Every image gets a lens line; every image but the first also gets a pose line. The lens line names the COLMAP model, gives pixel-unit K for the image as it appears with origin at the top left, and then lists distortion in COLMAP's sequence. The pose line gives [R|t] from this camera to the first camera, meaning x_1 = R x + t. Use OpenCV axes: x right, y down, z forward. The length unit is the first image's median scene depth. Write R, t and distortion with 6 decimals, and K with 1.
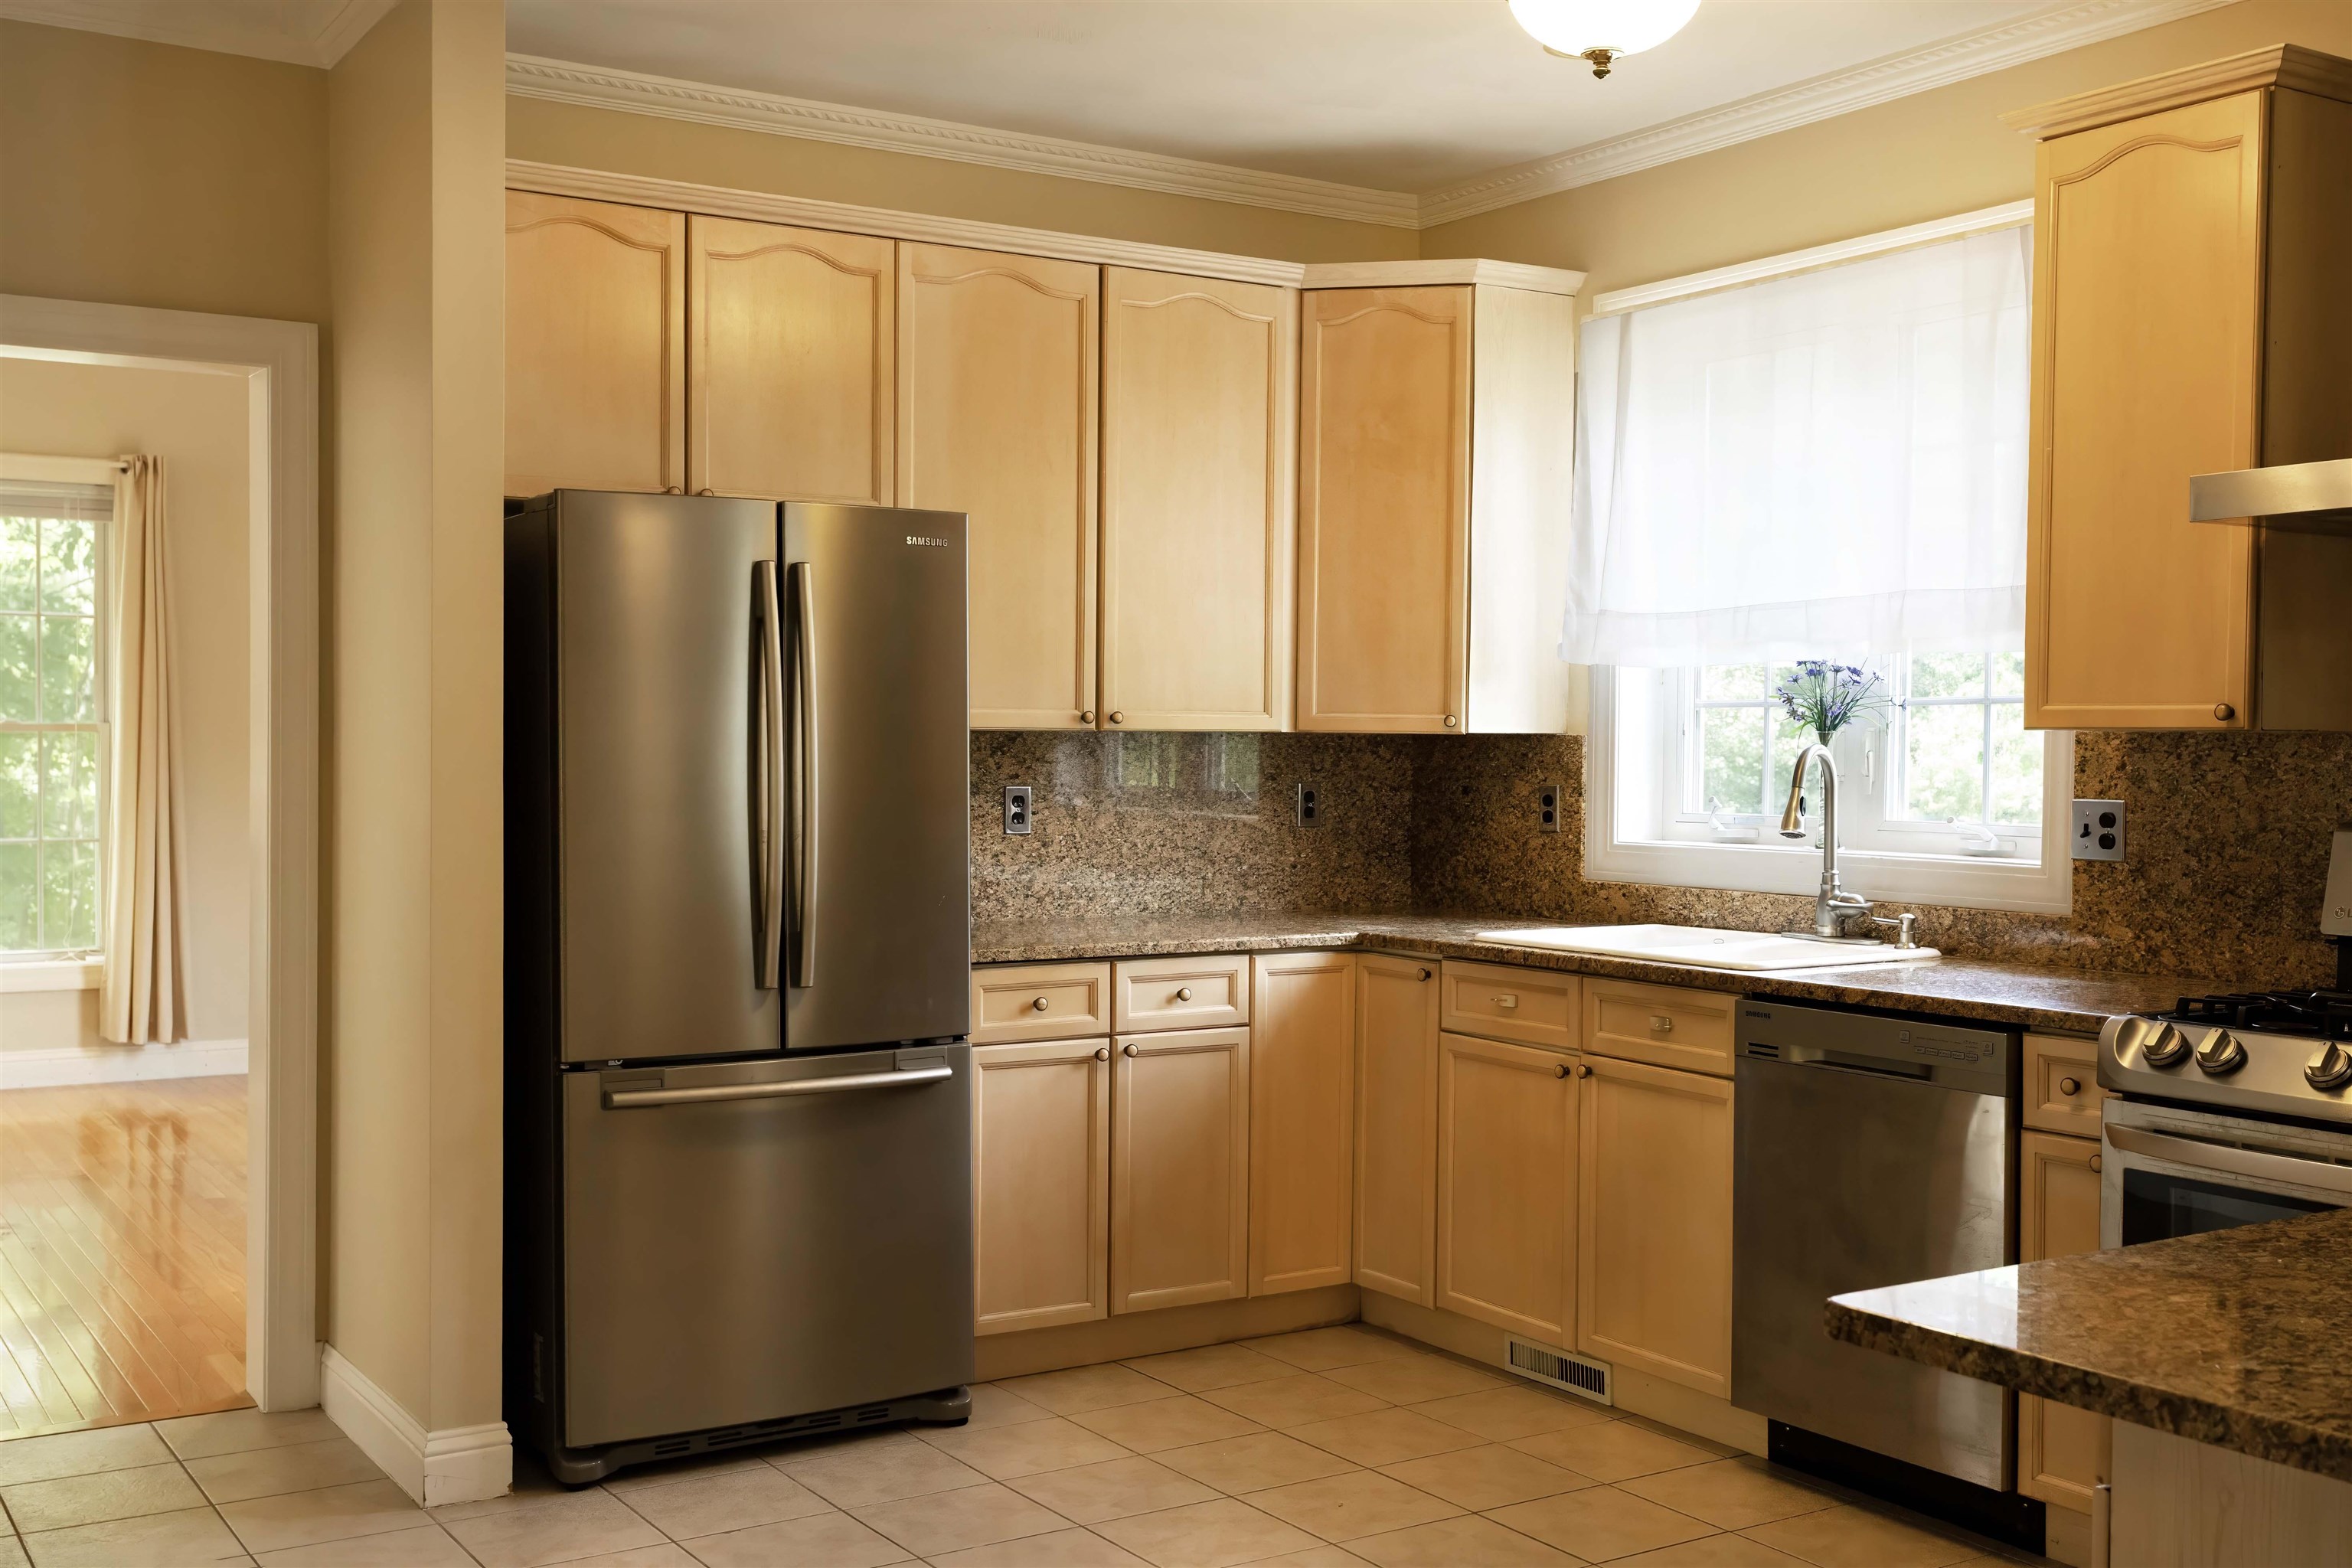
lens RADIAL K [[2426.9, 0, 1179.6], [0, 2426.9, 775.1], [0, 0, 1]] dist [-0.018786, 0.000000]
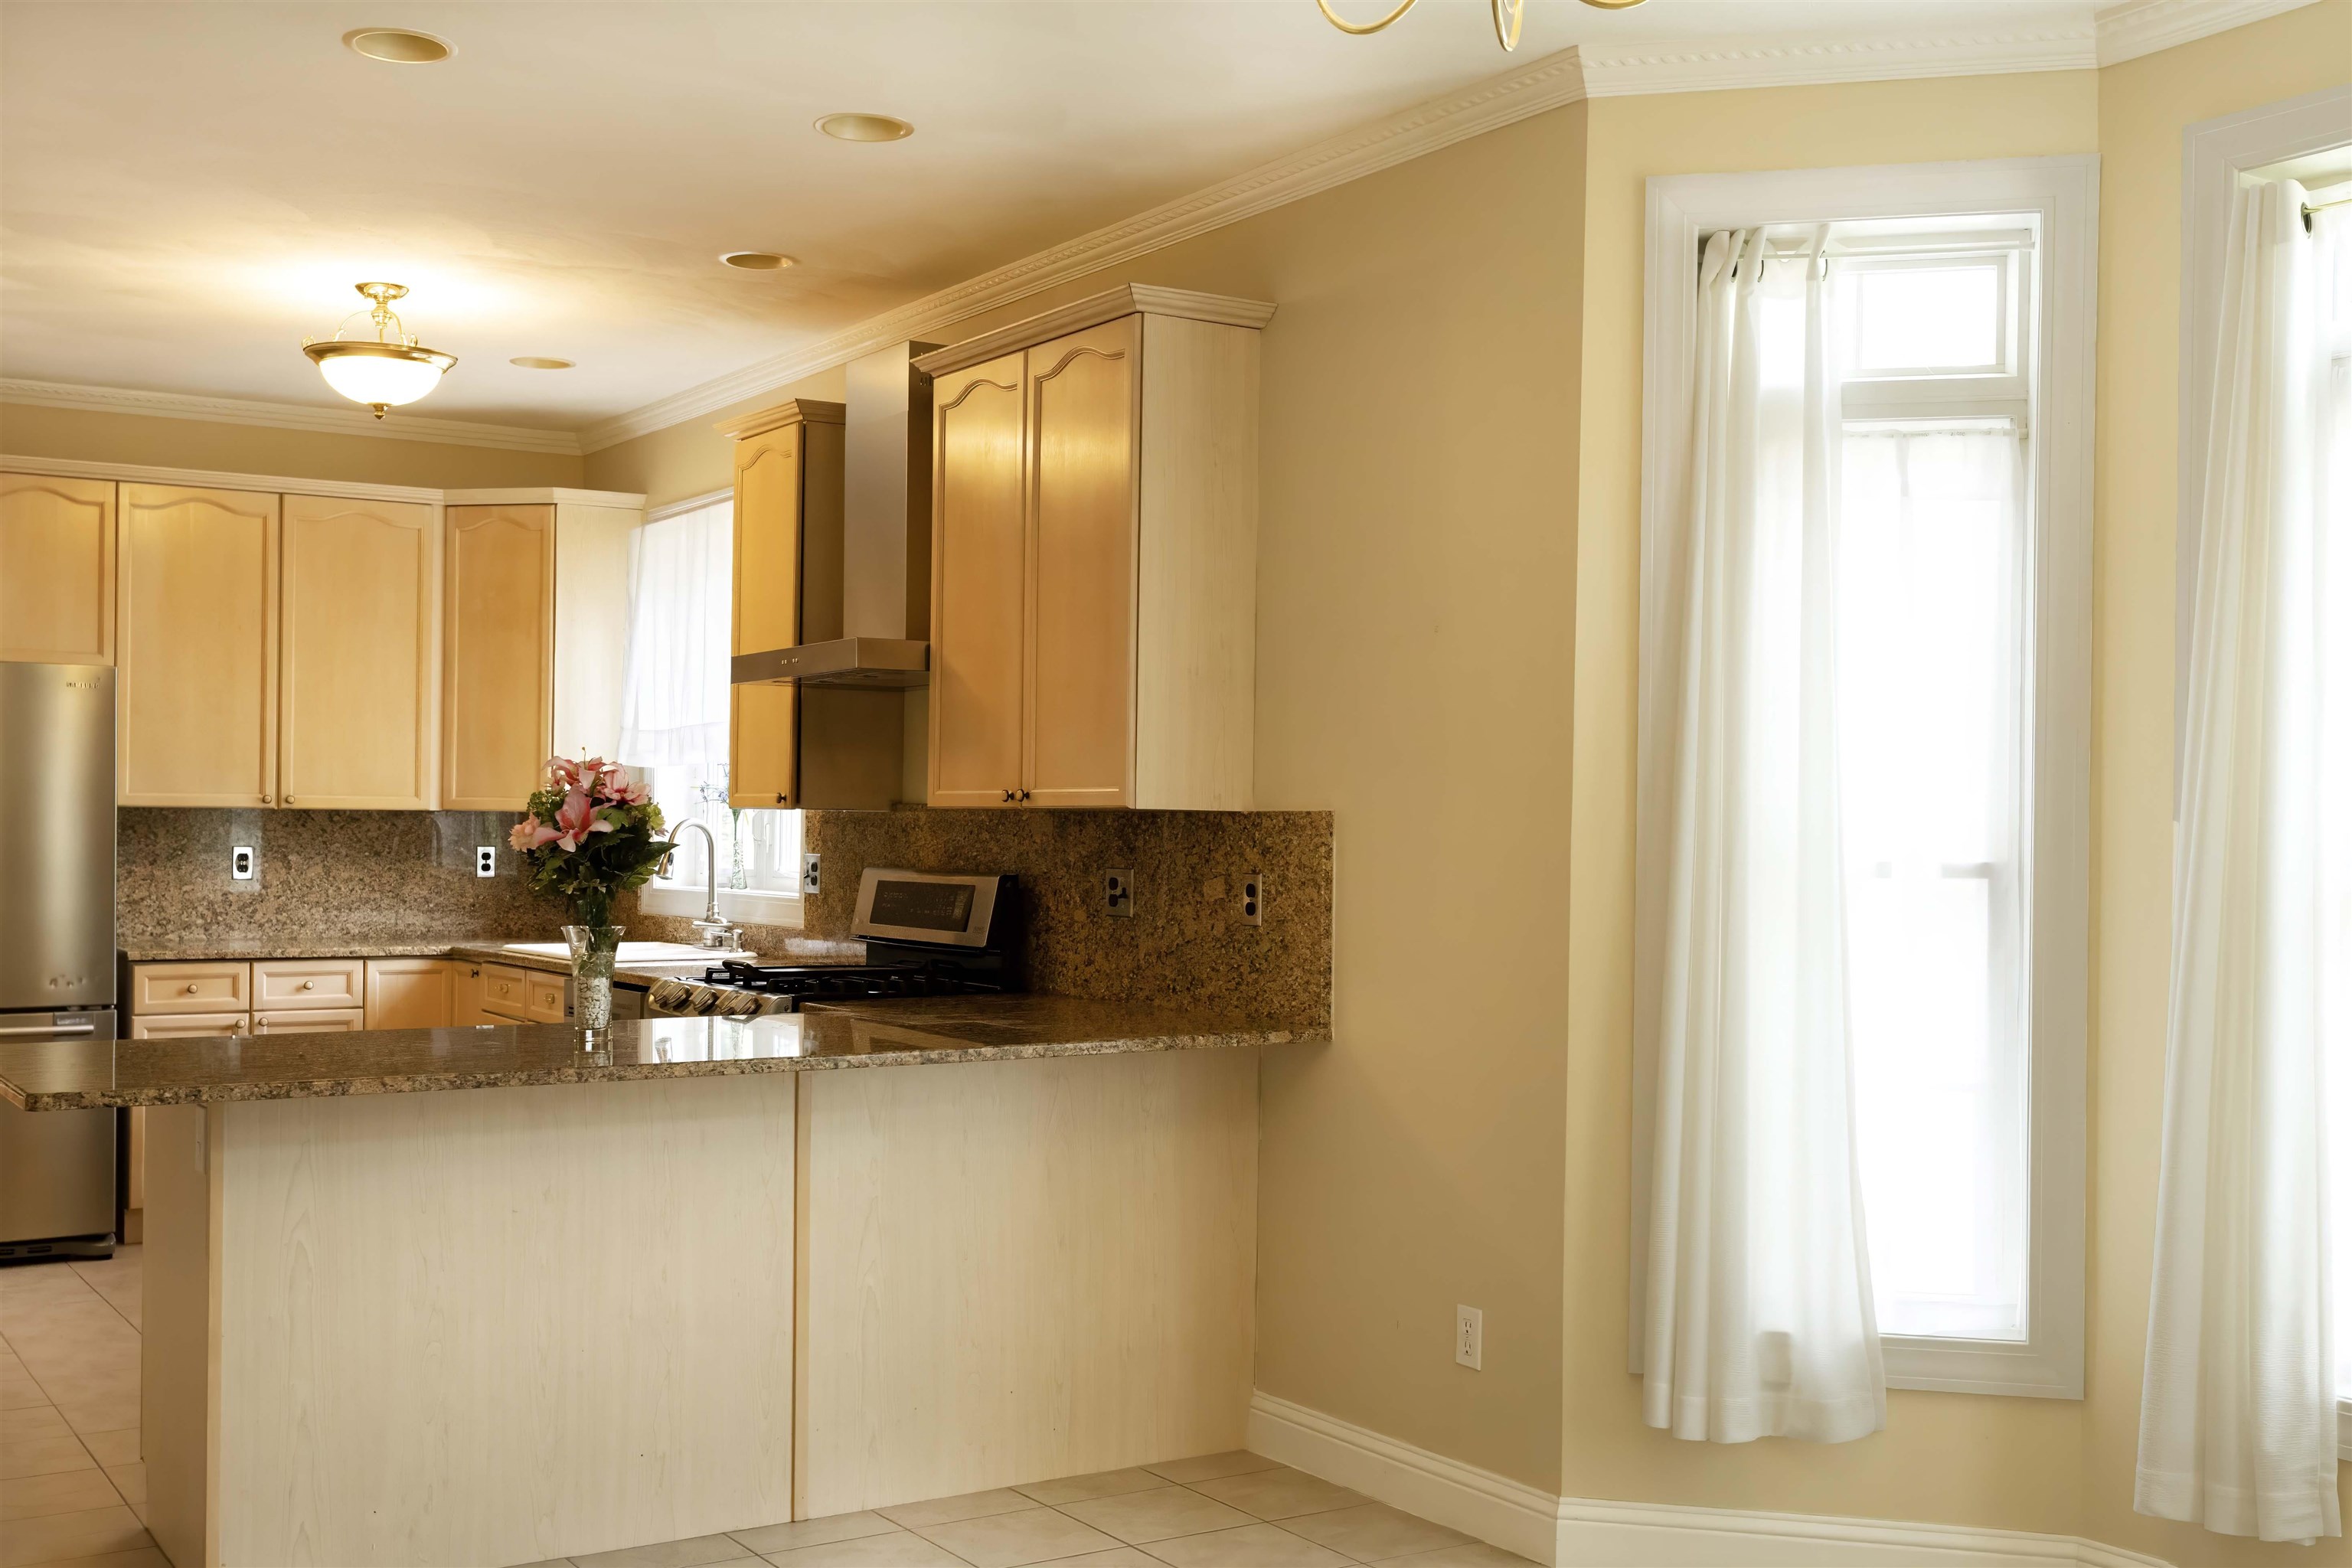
lens RADIAL K [[2426.9, 0, 1171.5], [0, 2426.9, 796.5], [0, 0, 1]] dist [-0.018786, 0.000000]
pose [[0.999910, 0.004359, 0.012660, 0.494880], [-0.004023, 0.999641, -0.026473, 0.011203], [-0.012771, 0.026419, 0.999569, -0.479082]]
